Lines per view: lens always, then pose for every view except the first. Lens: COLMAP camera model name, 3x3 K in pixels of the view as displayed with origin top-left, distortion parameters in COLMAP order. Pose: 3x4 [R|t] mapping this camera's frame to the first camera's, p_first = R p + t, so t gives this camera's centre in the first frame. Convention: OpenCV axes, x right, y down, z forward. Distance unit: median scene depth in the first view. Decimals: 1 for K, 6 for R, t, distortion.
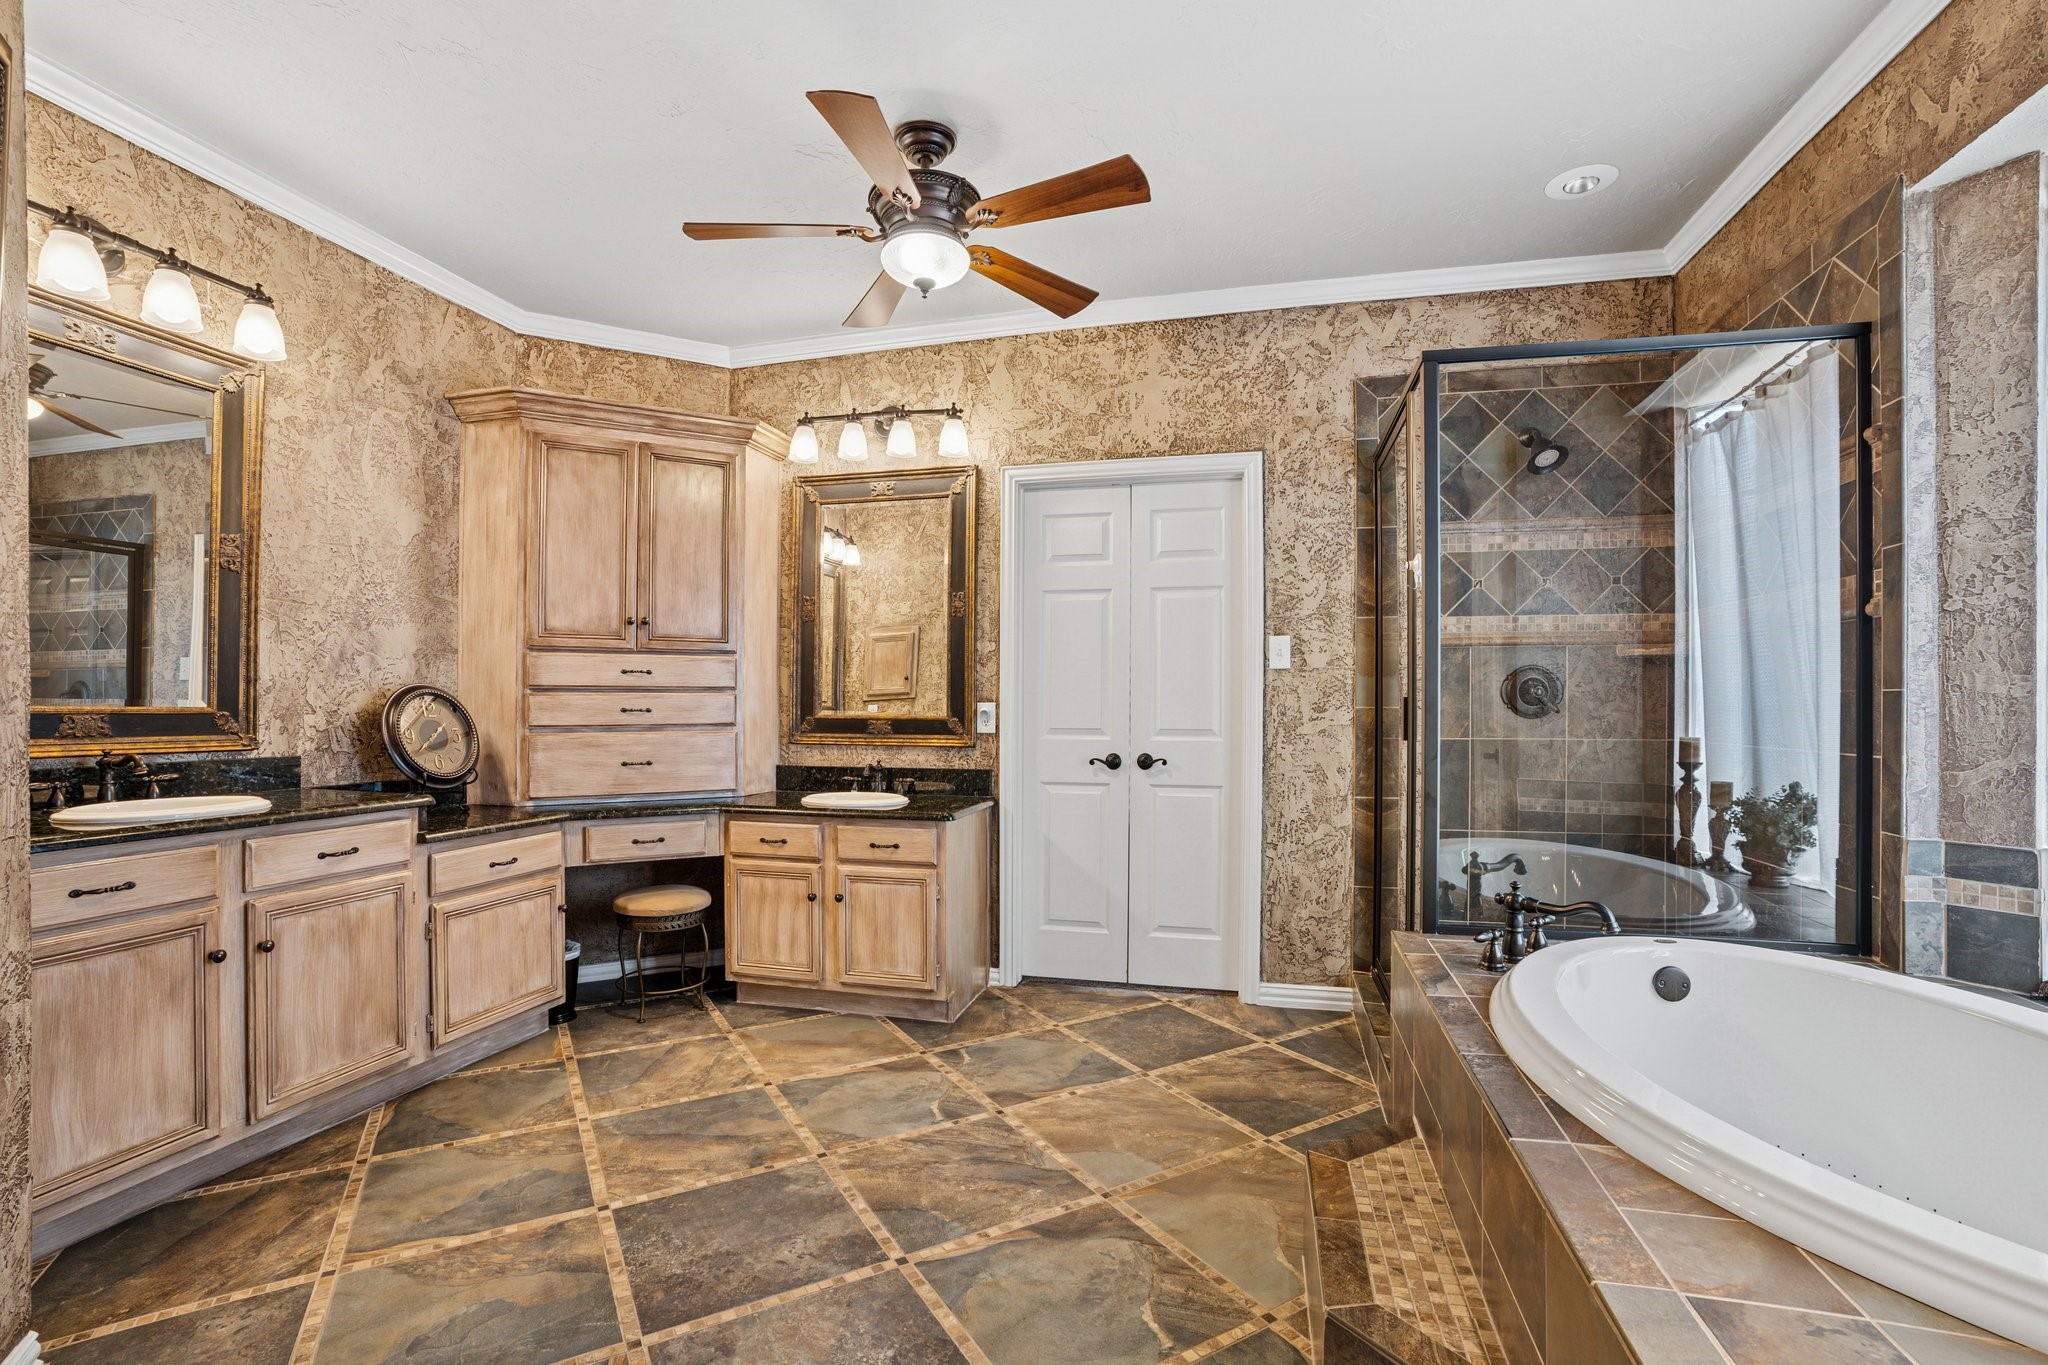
lens RADIAL K [[940.4, 0, 1024.0], [0, 940.4, 682.5], [0, 0, 1]] dist [-0.076852, 0.027920]
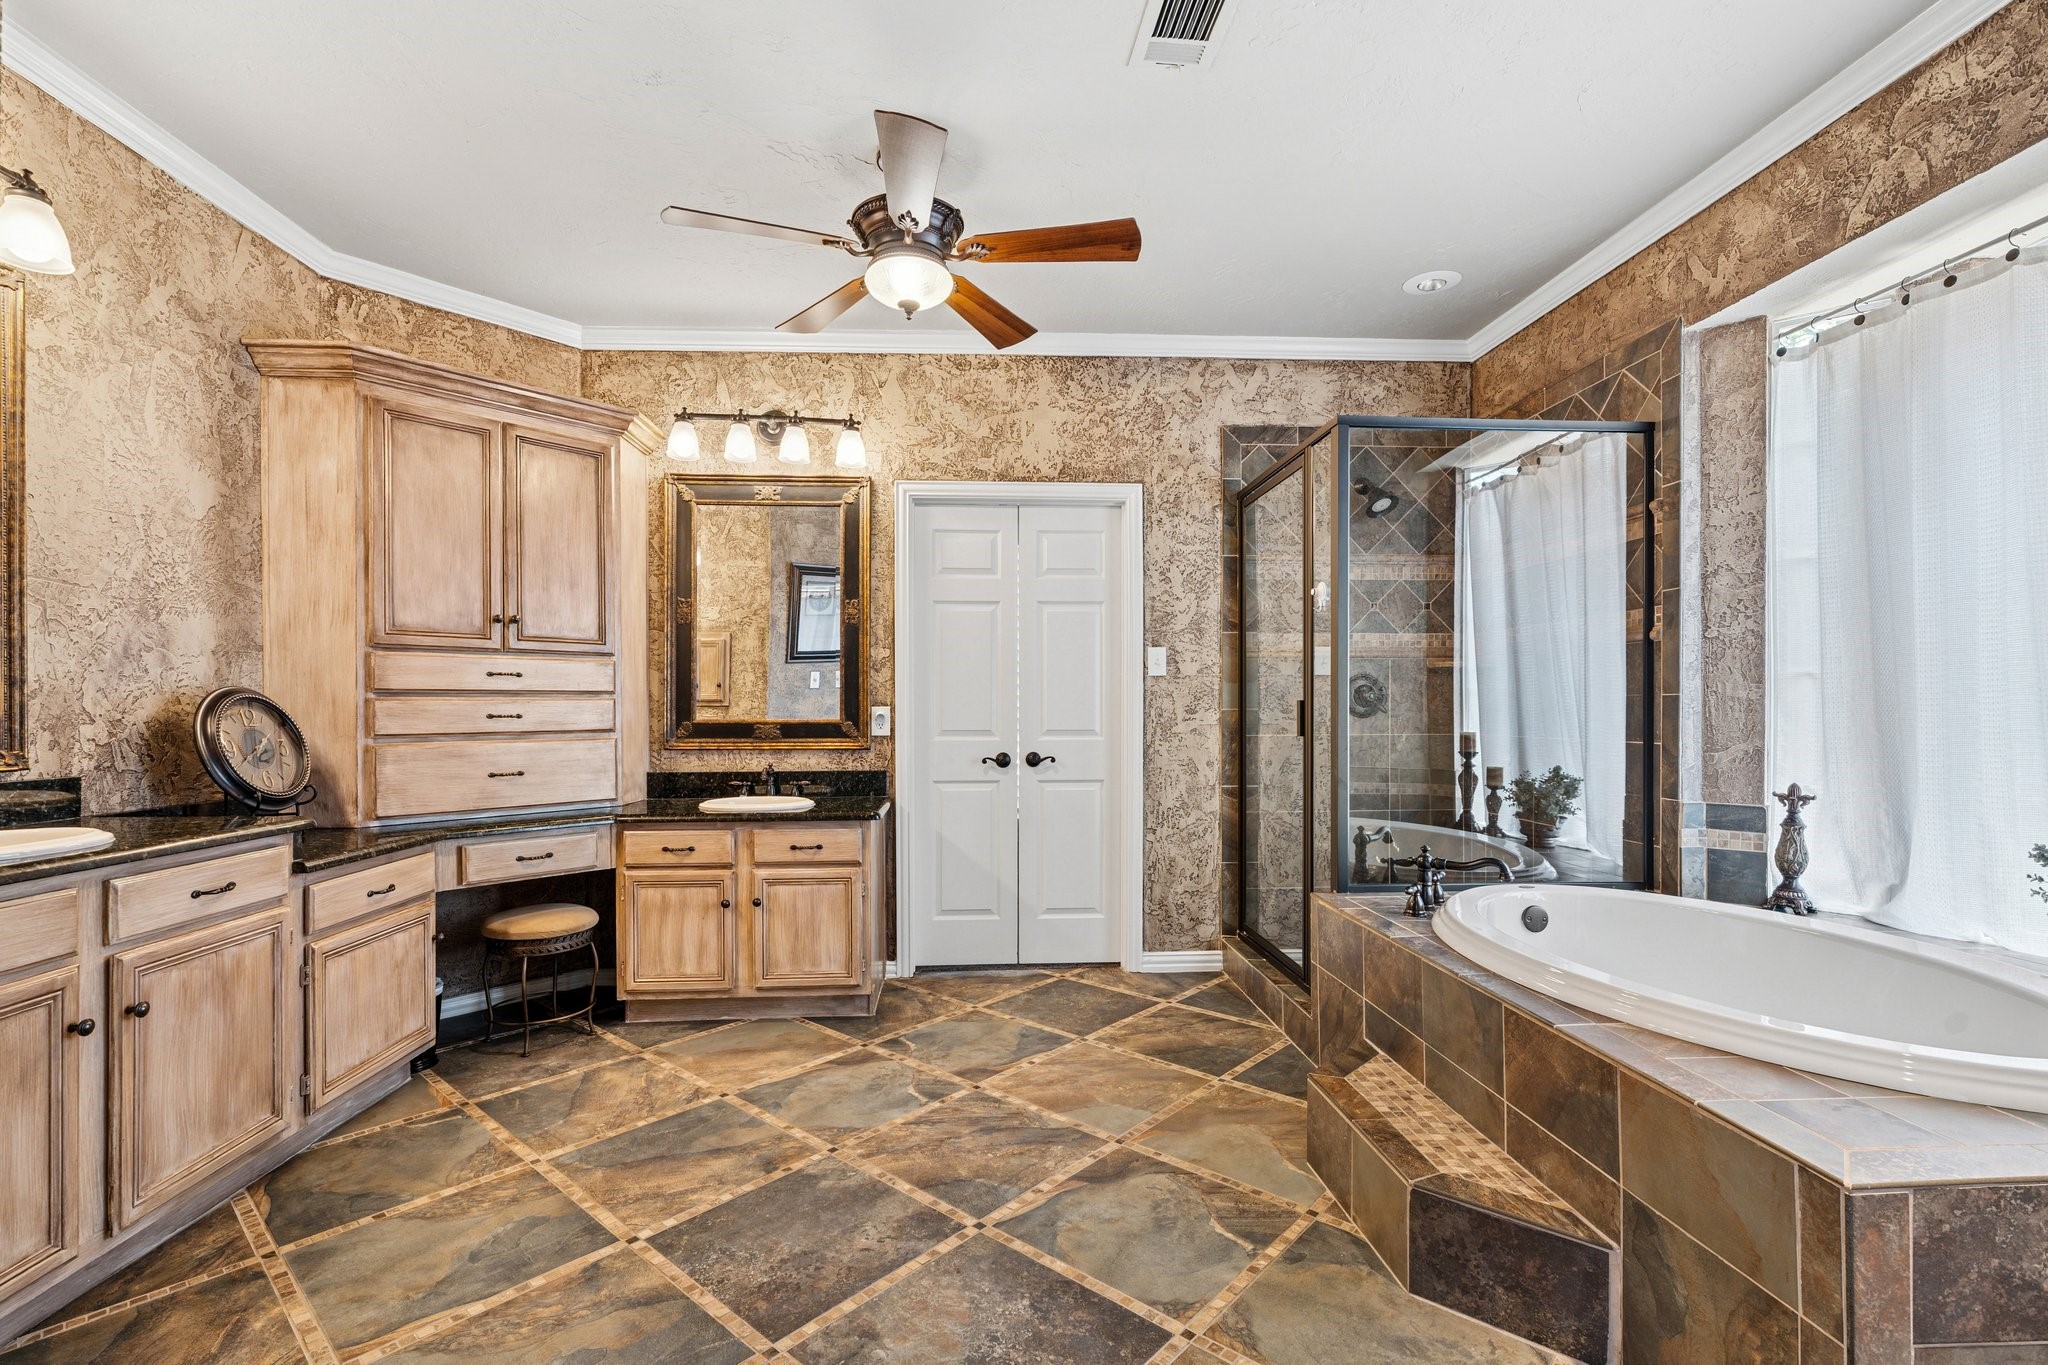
lens RADIAL K [[915.8, 0, 1023.5], [0, 915.8, 694.7], [0, 0, 1]] dist [-0.000484, 0.001396]
pose [[0.952511, 0.000372, 0.304504, -0.229460], [-0.002632, 0.999972, 0.007010, 0.000955], [-0.304493, -0.007479, 0.952485, -0.019136]]
